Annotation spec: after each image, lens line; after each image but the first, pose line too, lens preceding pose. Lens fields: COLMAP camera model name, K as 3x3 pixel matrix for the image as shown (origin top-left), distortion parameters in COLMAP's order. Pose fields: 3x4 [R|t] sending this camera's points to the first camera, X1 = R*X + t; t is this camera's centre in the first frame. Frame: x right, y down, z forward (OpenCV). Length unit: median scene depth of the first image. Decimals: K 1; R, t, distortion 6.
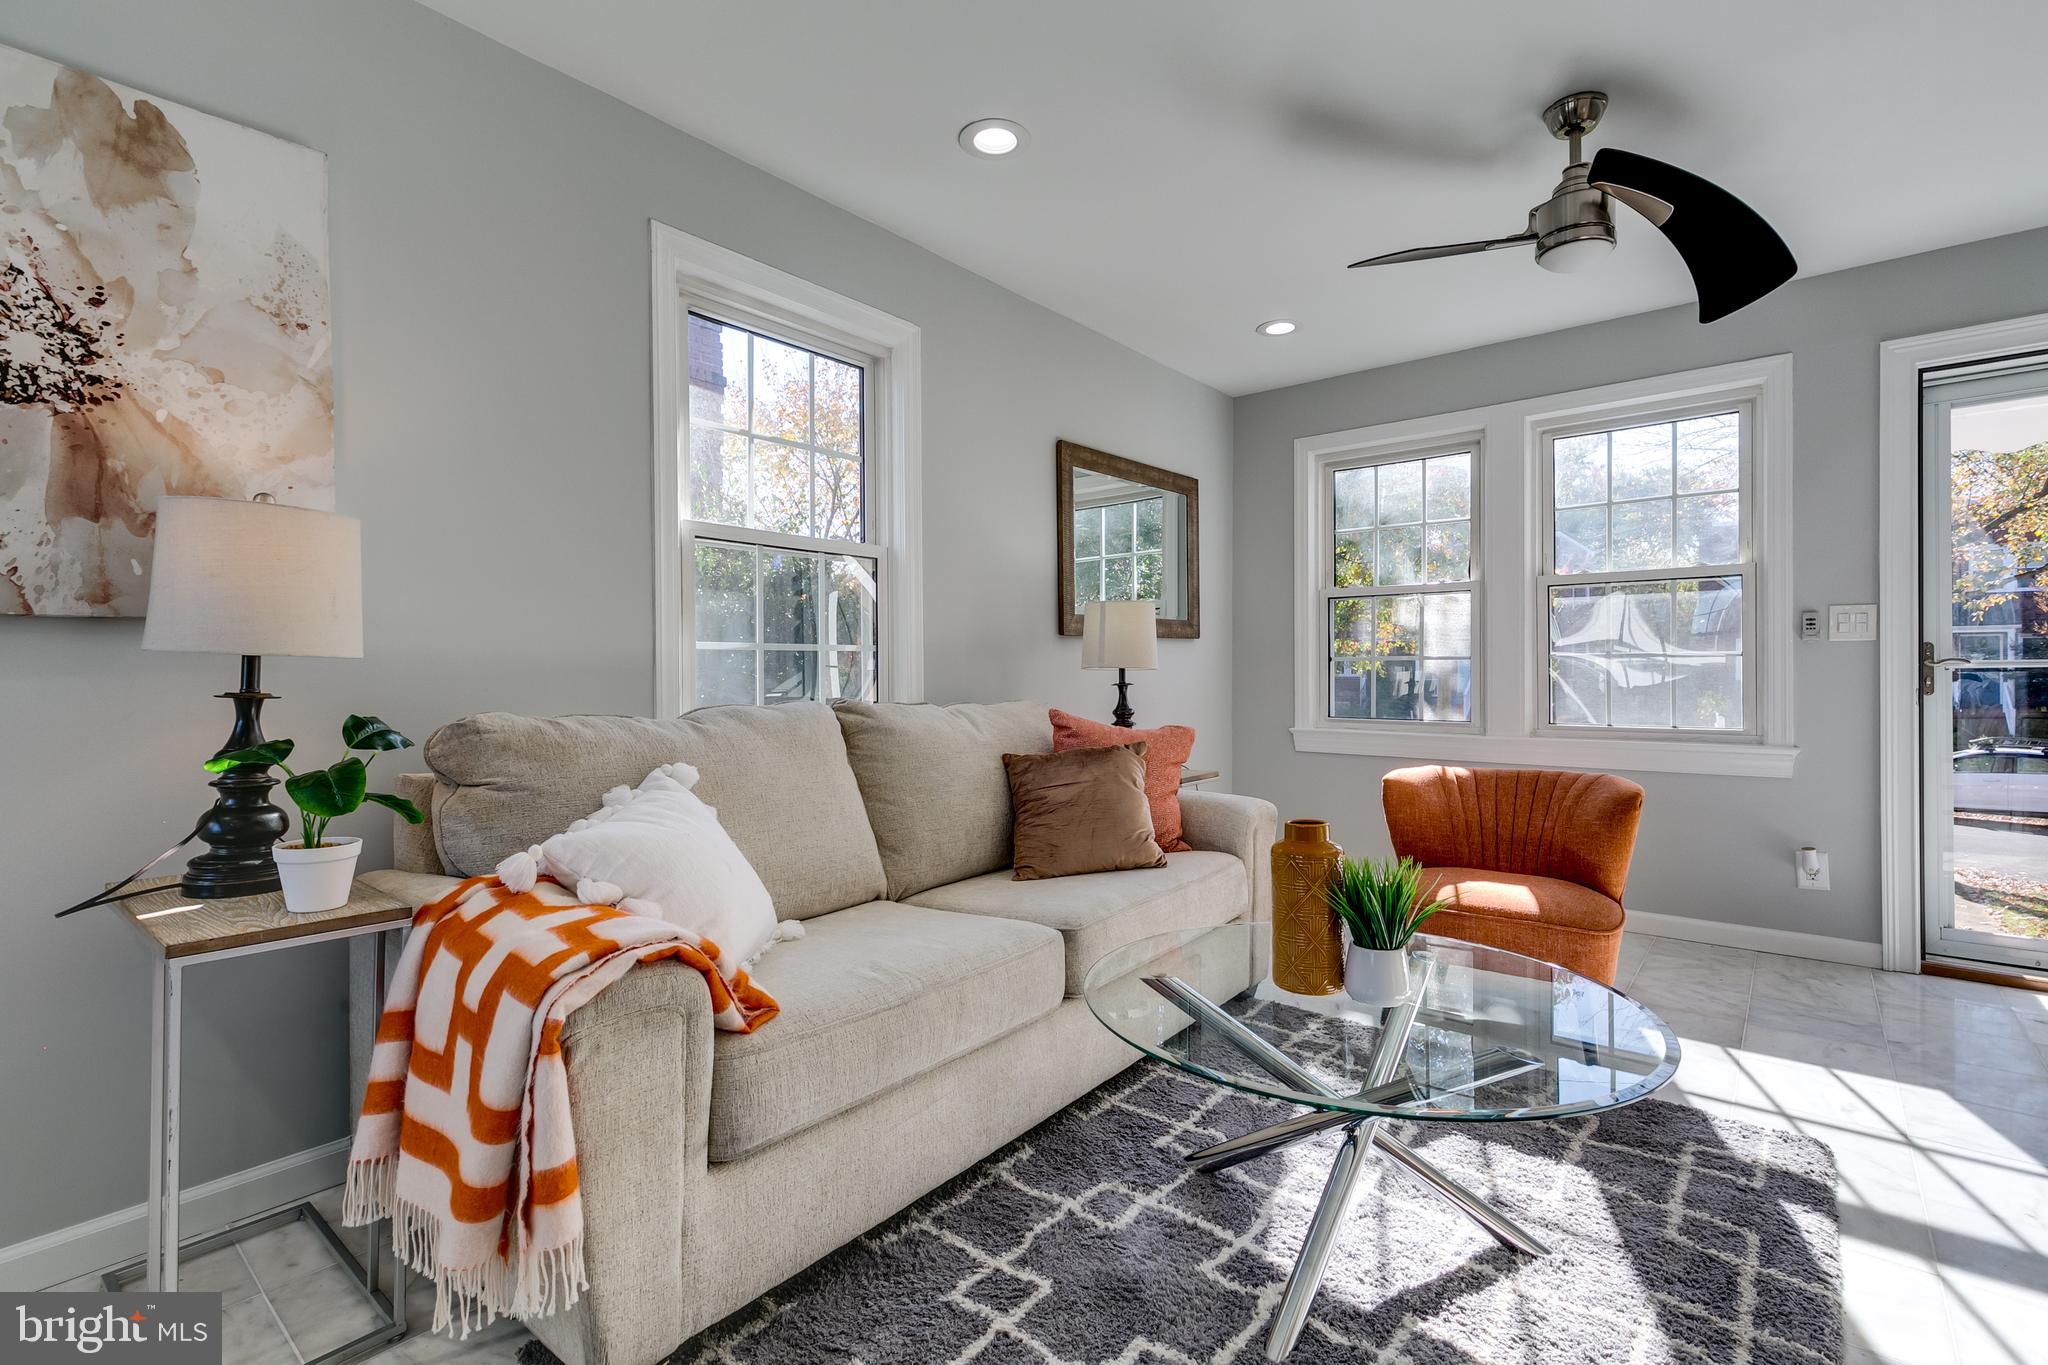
lens RADIAL K [[923.9, 0, 1027.3], [0, 923.9, 676.4], [0, 0, 1]] dist [0.003190, -0.000309]
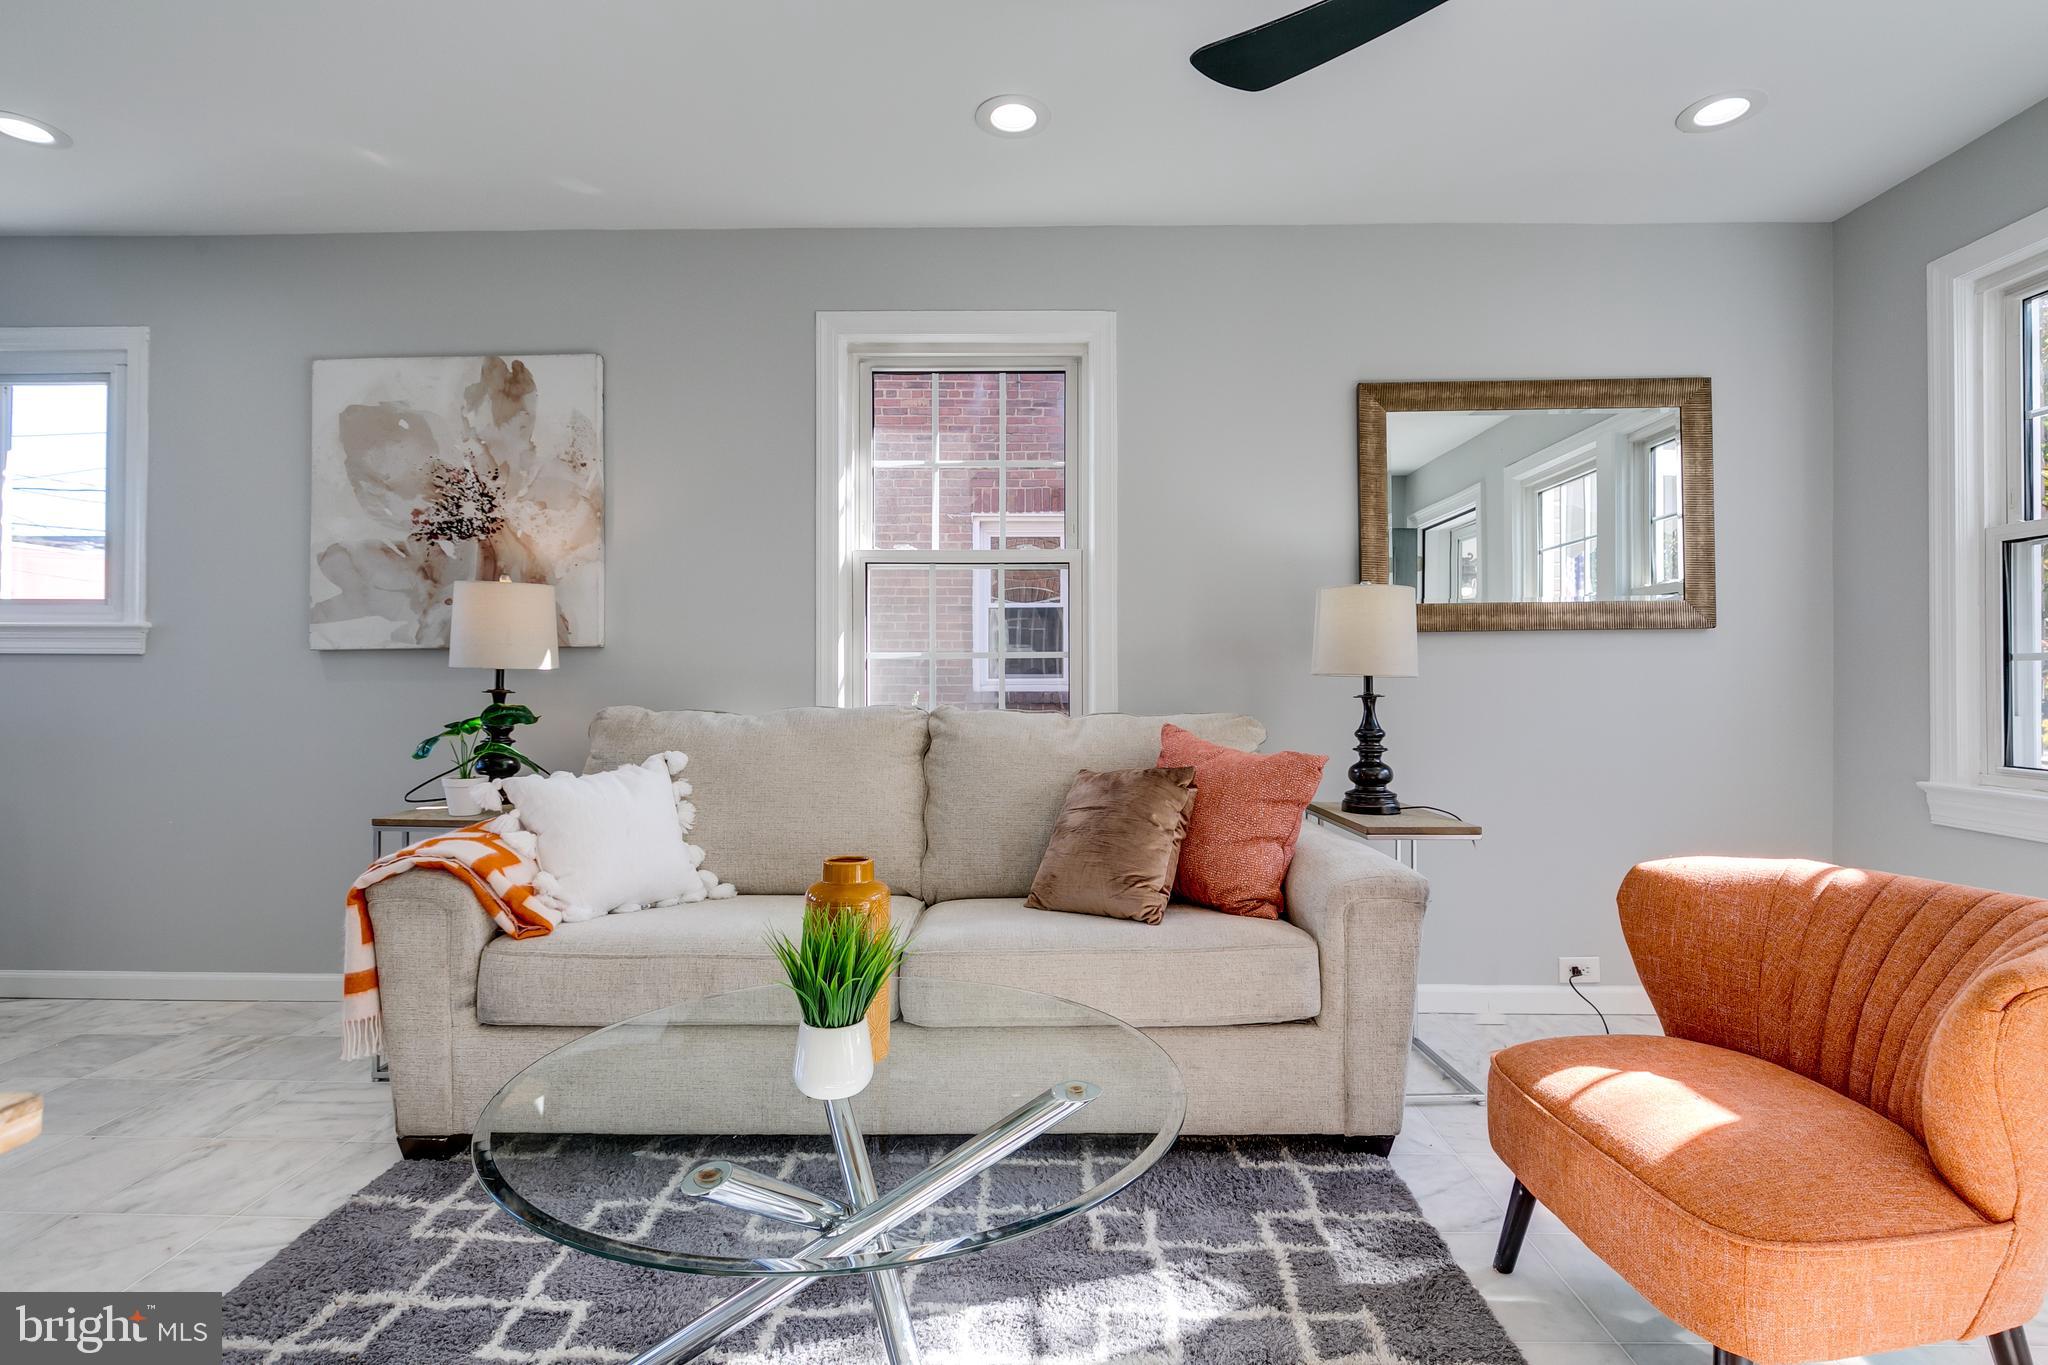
lens RADIAL K [[985.5, 0, 1025.0], [0, 985.5, 670.5], [0, 0, 1]] dist [-0.005145, -0.000381]
pose [[0.622919, -0.004367, -0.782274, 1.033541], [-0.006438, 0.999922, -0.010709, -0.004105], [0.782260, 0.011707, 0.622842, 0.528505]]
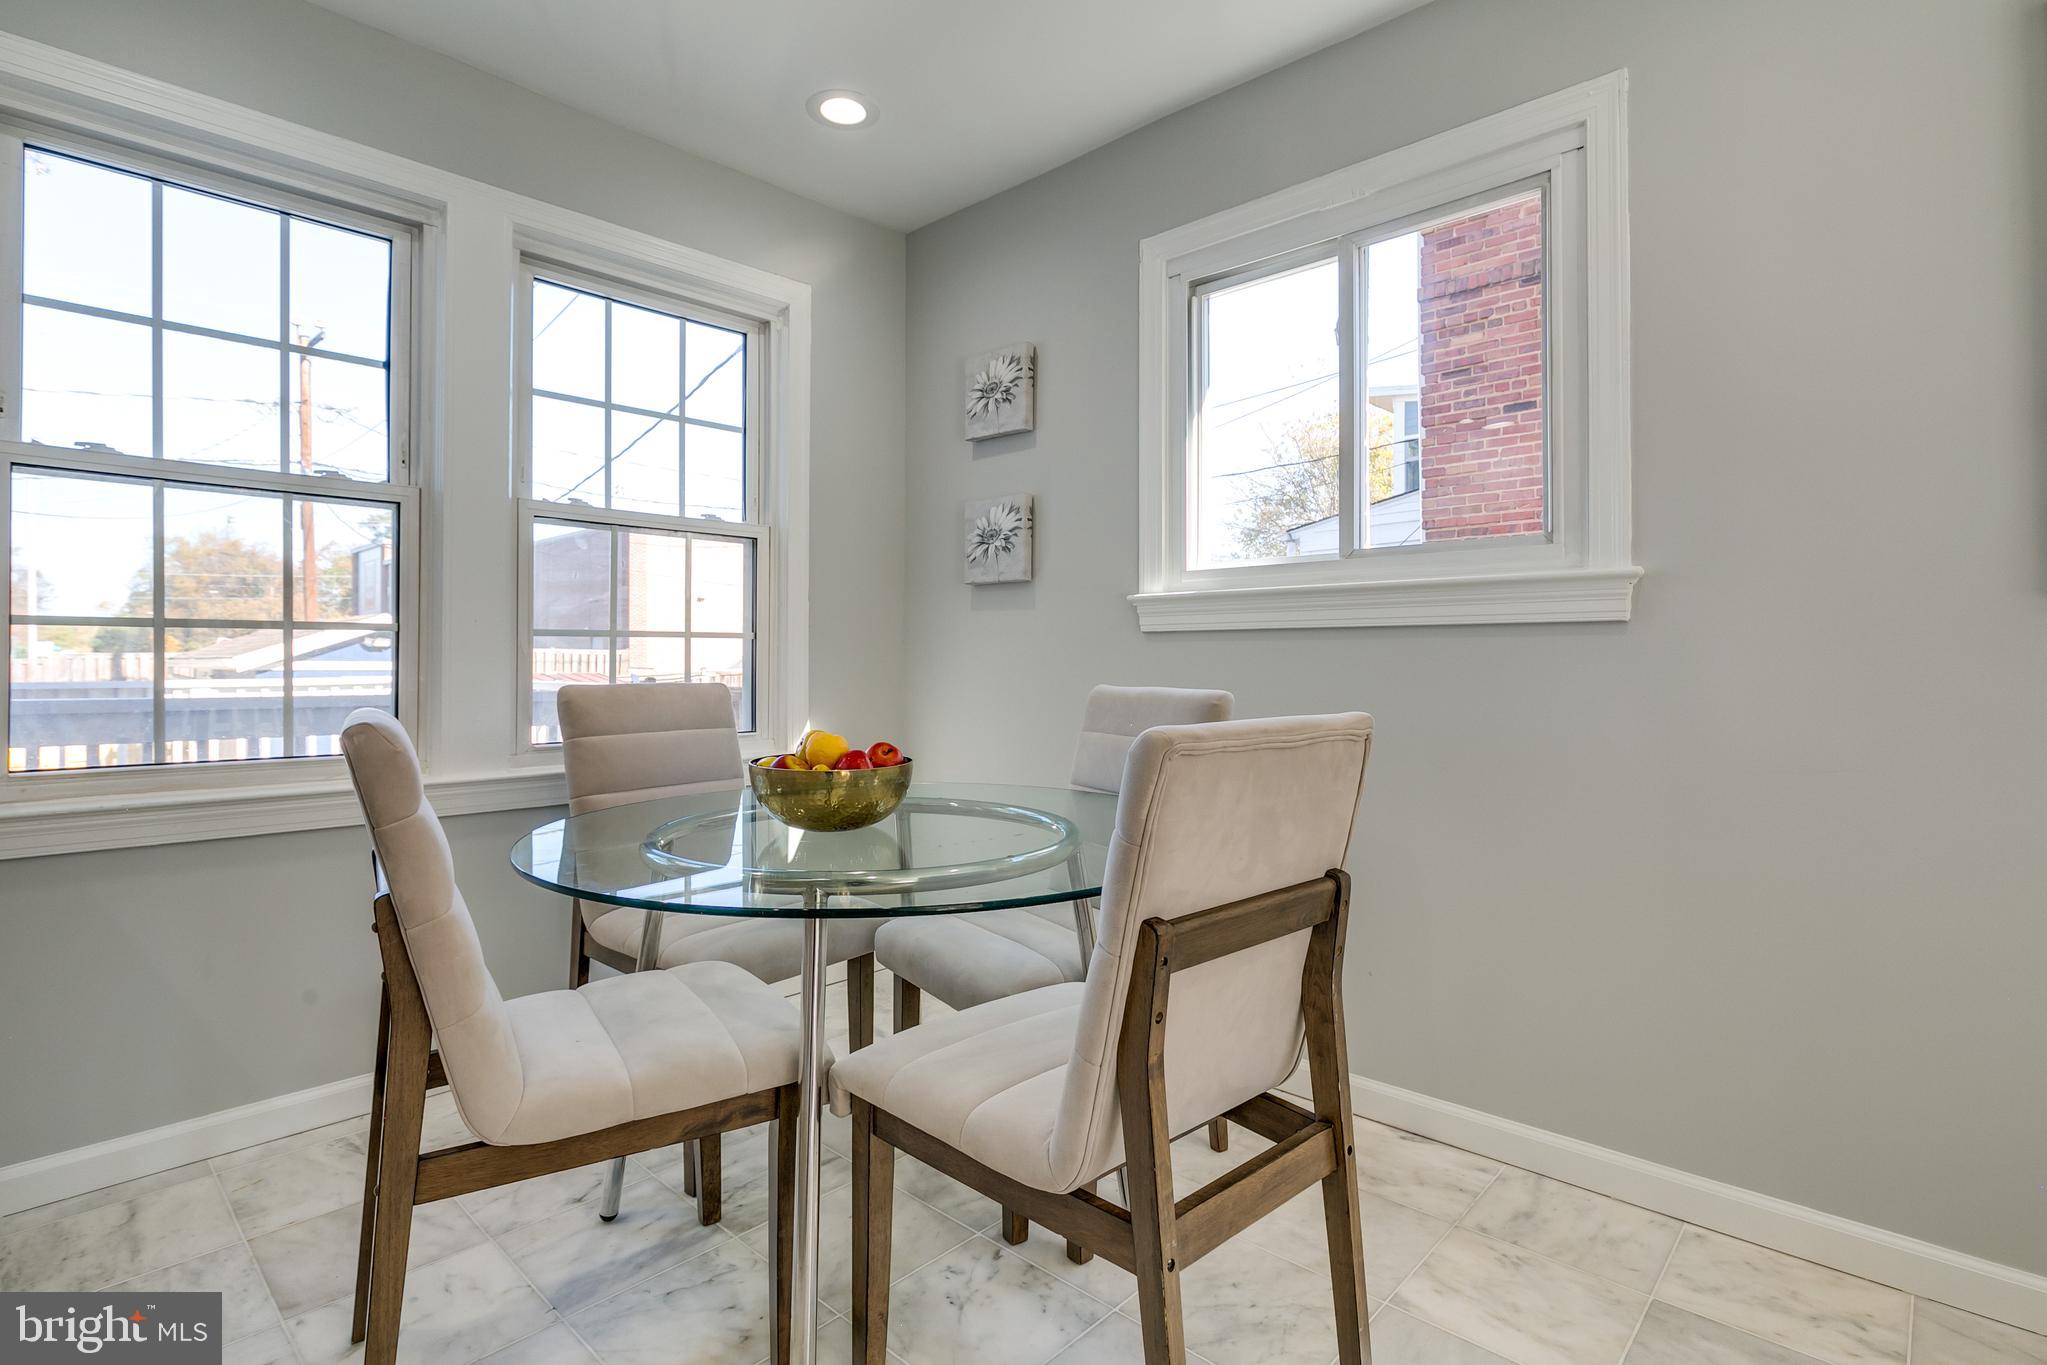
lens RADIAL K [[1037.4, 0, 1027.7], [0, 1037.4, 658.1], [0, 0, 1]] dist [0.016757, 0.000191]
pose [[-0.083565, -0.001162, -0.996502, -0.197987], [-0.004936, 0.999988, -0.000752, 0.002314], [0.996490, 0.004856, -0.083570, -0.177026]]
